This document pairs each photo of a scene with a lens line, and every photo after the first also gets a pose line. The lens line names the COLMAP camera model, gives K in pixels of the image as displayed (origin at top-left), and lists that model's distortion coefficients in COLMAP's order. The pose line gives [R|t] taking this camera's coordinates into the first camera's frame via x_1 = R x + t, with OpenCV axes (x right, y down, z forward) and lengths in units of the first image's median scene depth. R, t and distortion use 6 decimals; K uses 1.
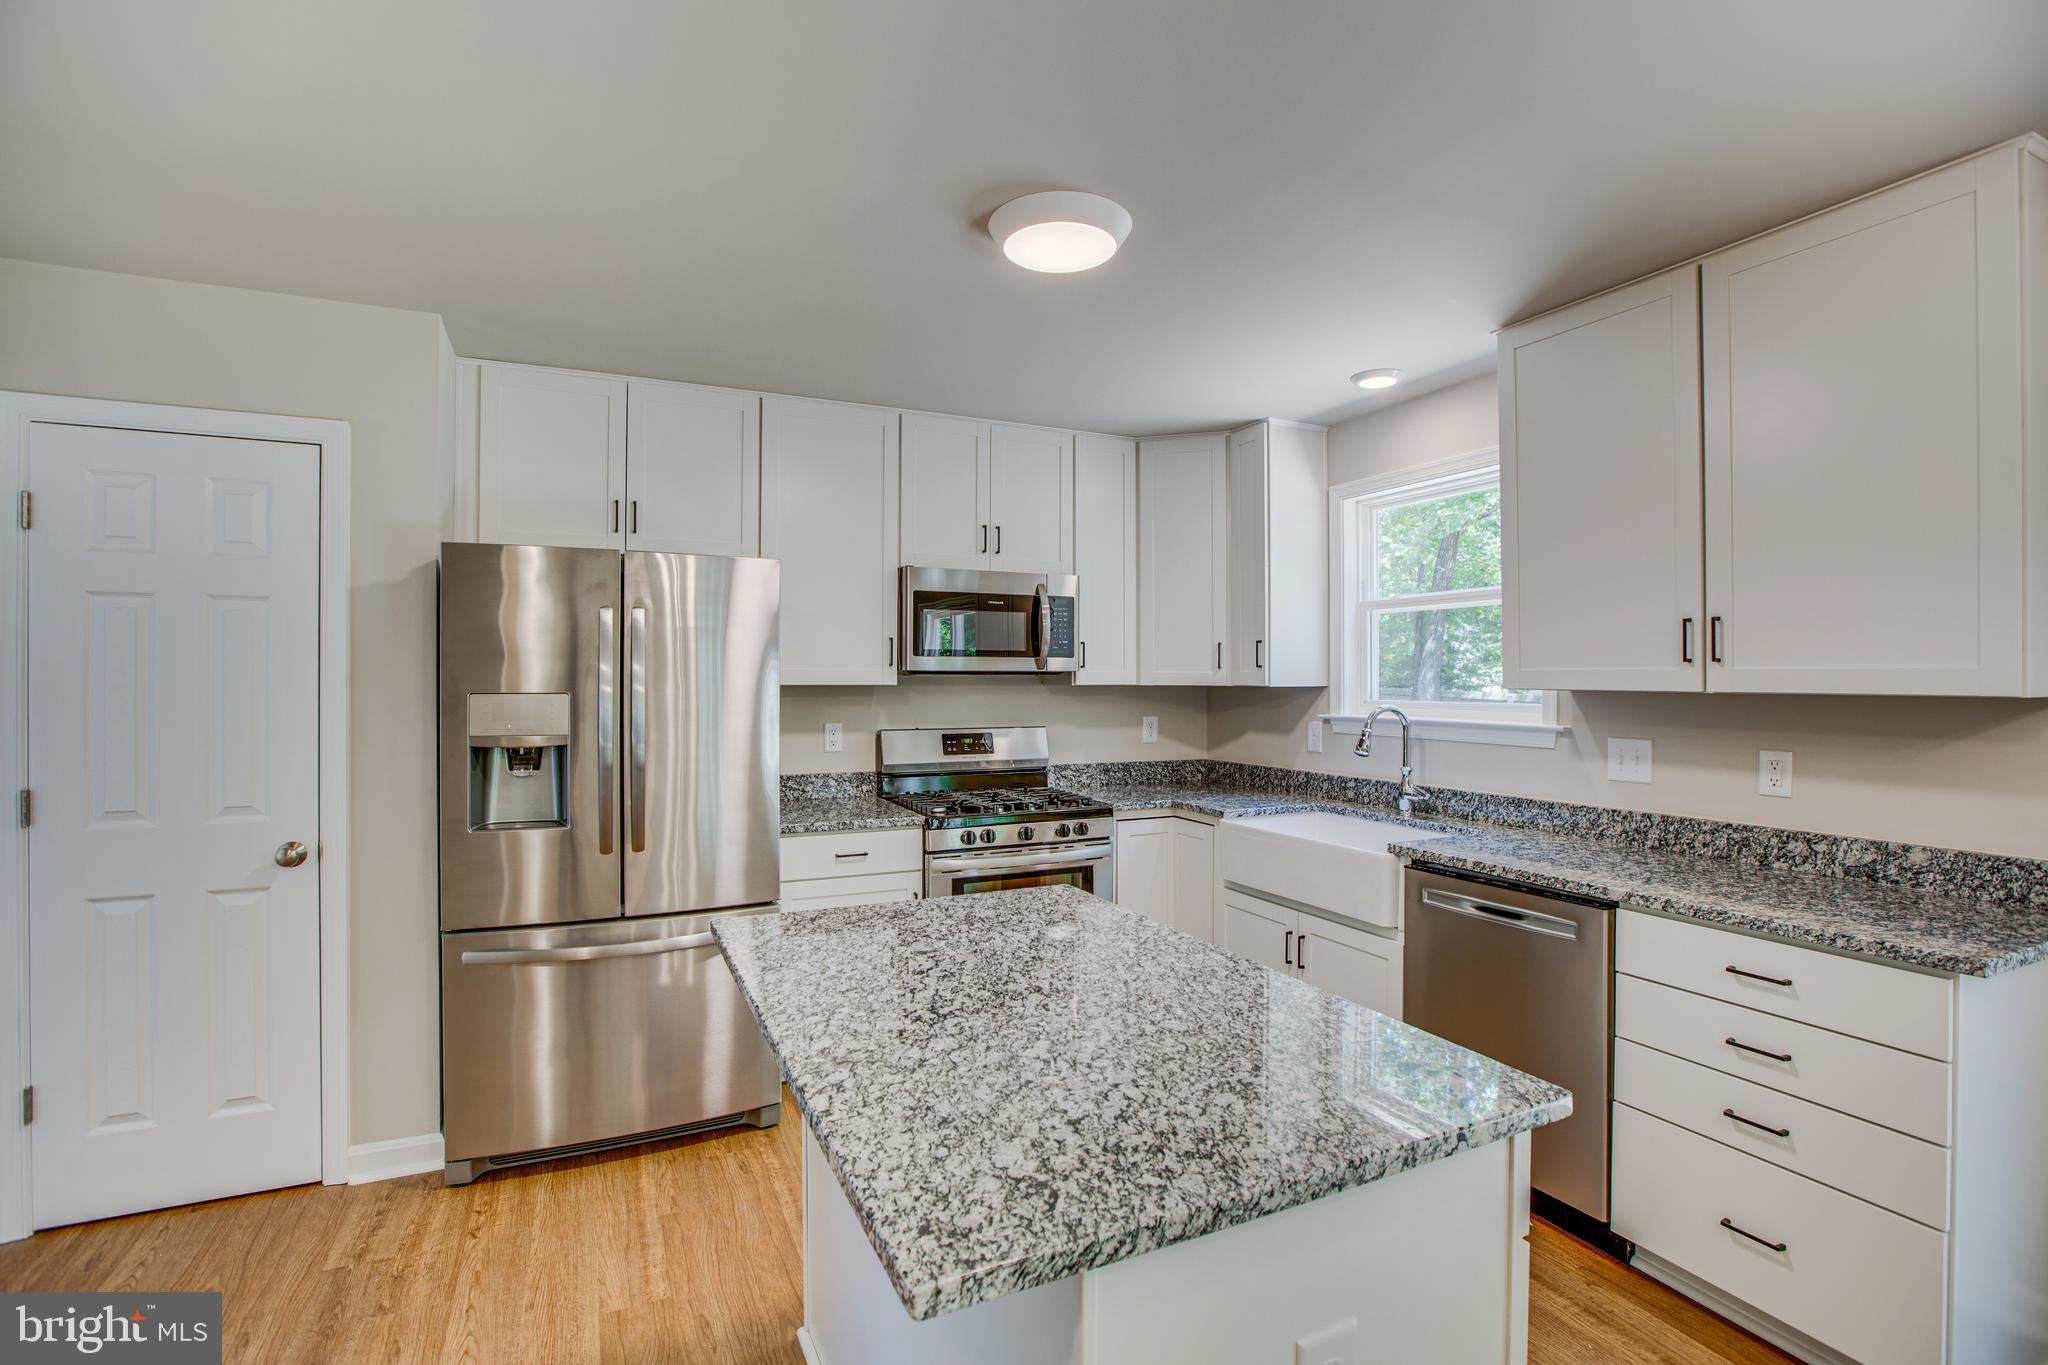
lens RADIAL K [[943.8, 0, 1024.0], [0, 943.8, 682.5], [0, 0, 1]] dist [-0.034484, 0.013413]
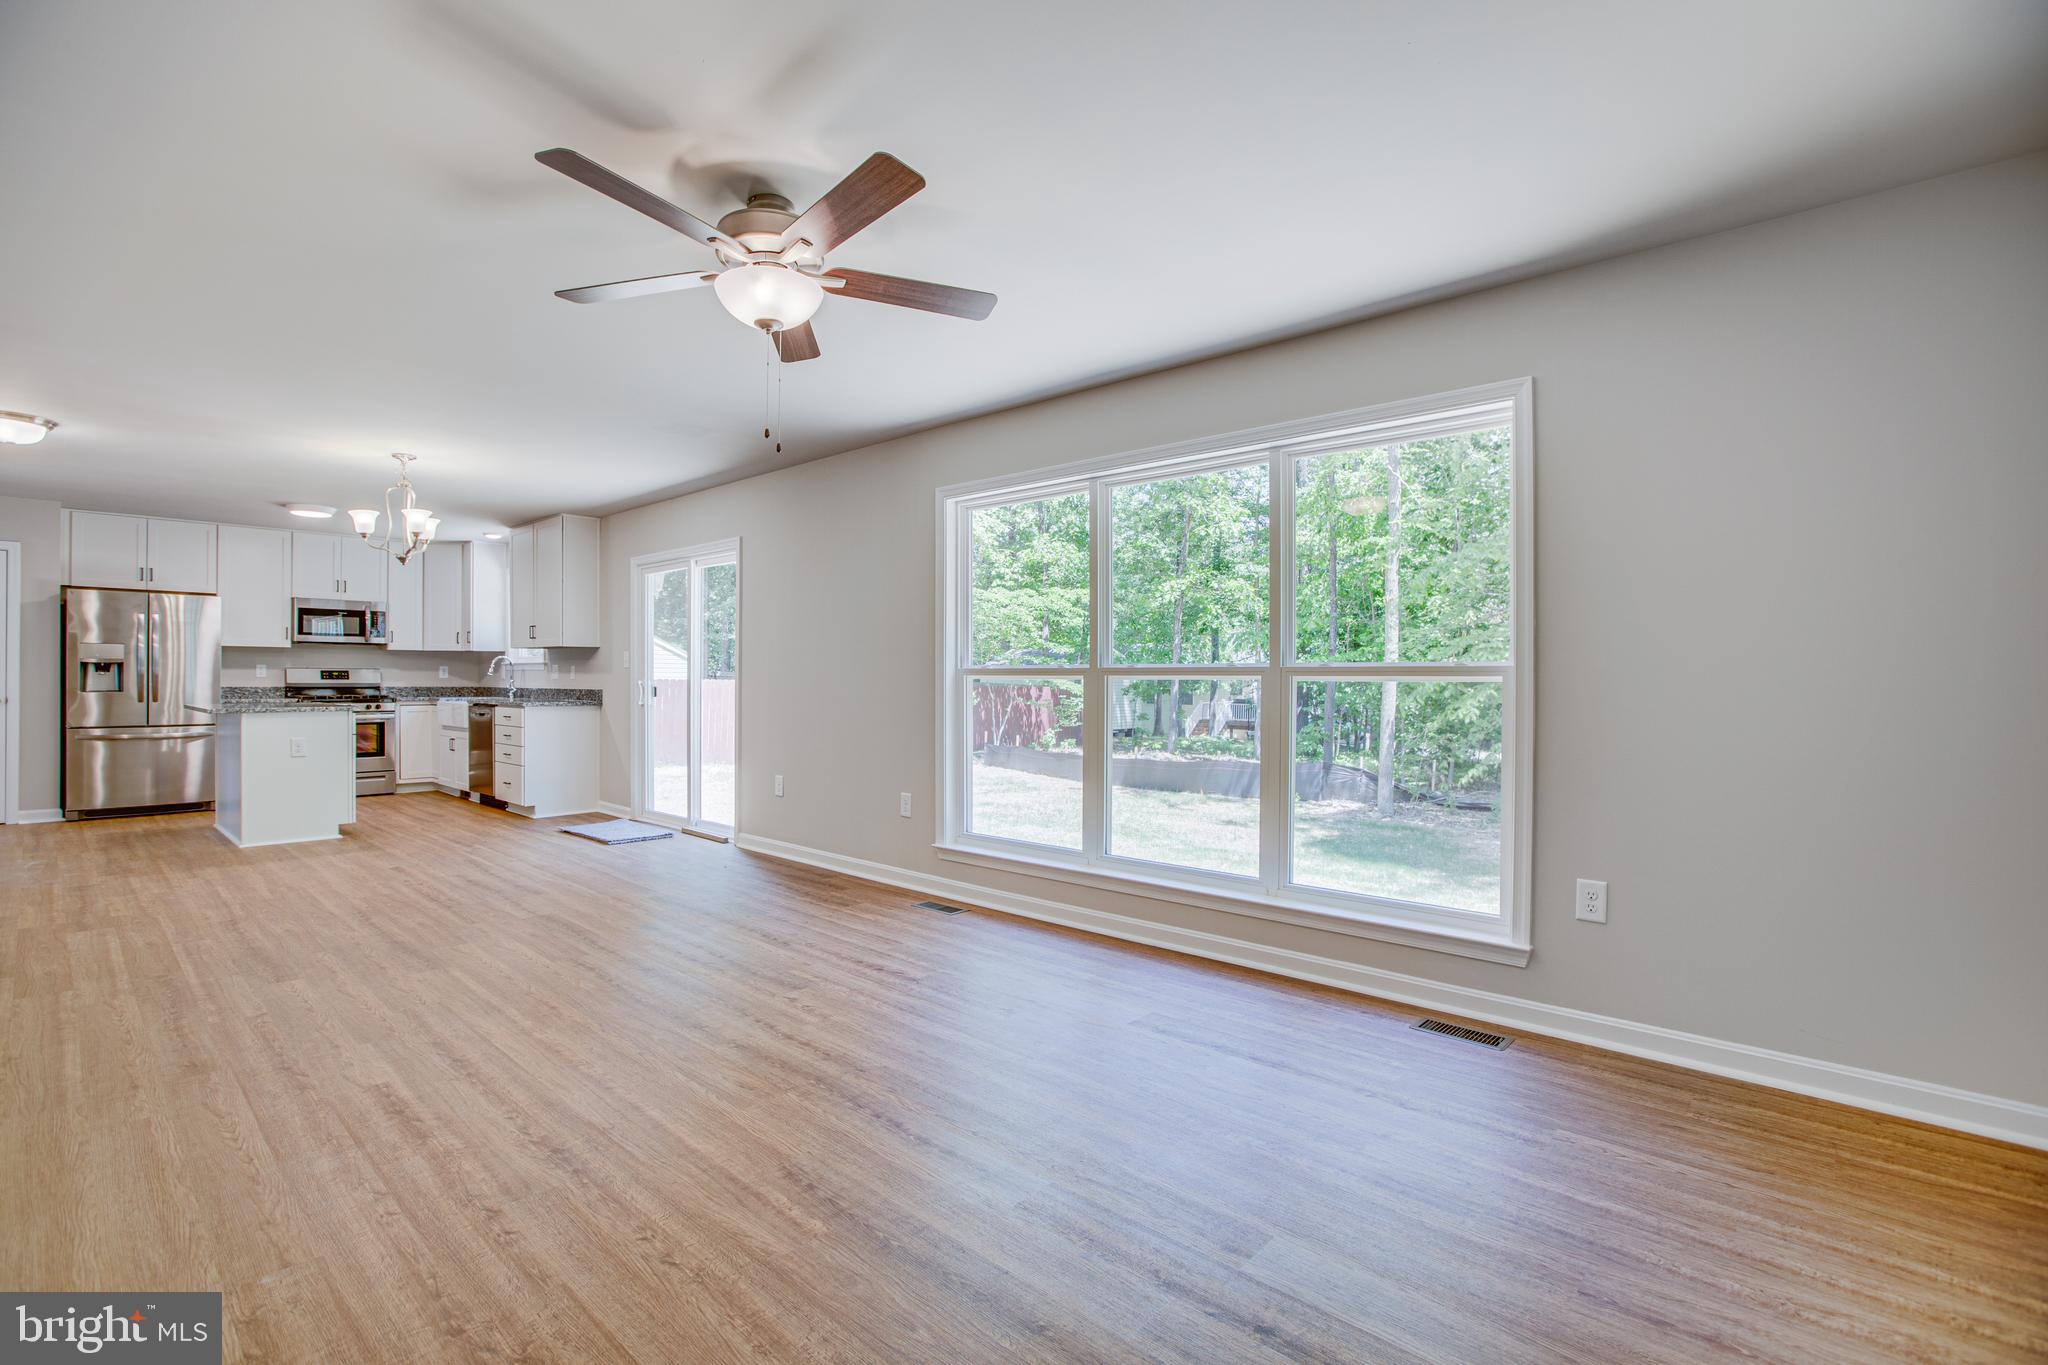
lens RADIAL K [[943.8, 0, 1024.0], [0, 943.8, 682.5], [0, 0, 1]] dist [-0.034484, 0.013413]
pose [[0.927522, 0.000709, 0.373769, 0.721492], [-0.000656, 1.000000, -0.000267, 0.093026], [-0.373769, 0.000002, 0.927522, -1.900300]]
